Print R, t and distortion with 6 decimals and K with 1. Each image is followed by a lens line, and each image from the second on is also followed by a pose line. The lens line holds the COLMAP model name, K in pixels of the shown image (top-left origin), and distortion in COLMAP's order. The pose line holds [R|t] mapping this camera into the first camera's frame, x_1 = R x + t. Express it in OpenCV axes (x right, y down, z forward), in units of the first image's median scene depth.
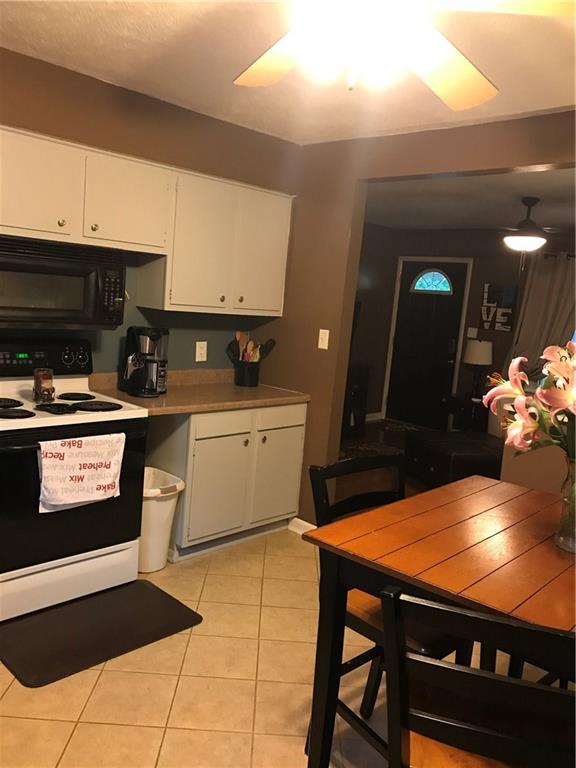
lens RADIAL K [[639.0, 0, 288.0], [0, 639.0, 384.0], [0, 0, 1]] dist [0.030188, -0.005941]
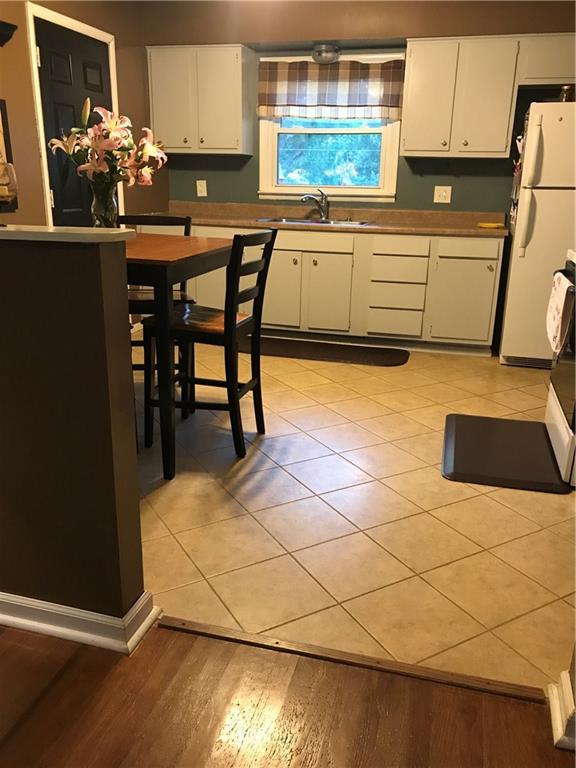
lens RADIAL K [[632.4, 0, 288.0], [0, 632.4, 384.0], [0, 0, 1]] dist [0.007646, 0.006959]
pose [[-0.866525, 0.057360, -0.495826, 0.219428], [-0.158051, 0.910725, 0.381574, -0.028989], [0.473449, 0.409010, -0.780101, 0.664769]]
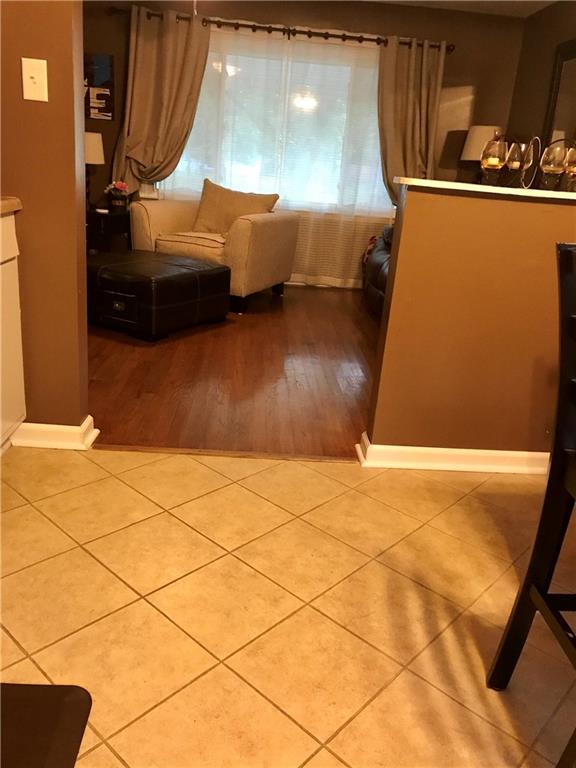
lens RADIAL K [[632.4, 0, 288.0], [0, 632.4, 384.0], [0, 0, 1]] dist [0.007646, 0.006959]
pose [[0.682300, -0.259424, 0.683495, -0.122562], [0.071845, 0.954190, 0.290448, 0.016768], [-0.727533, -0.149067, 0.669682, 0.268324]]
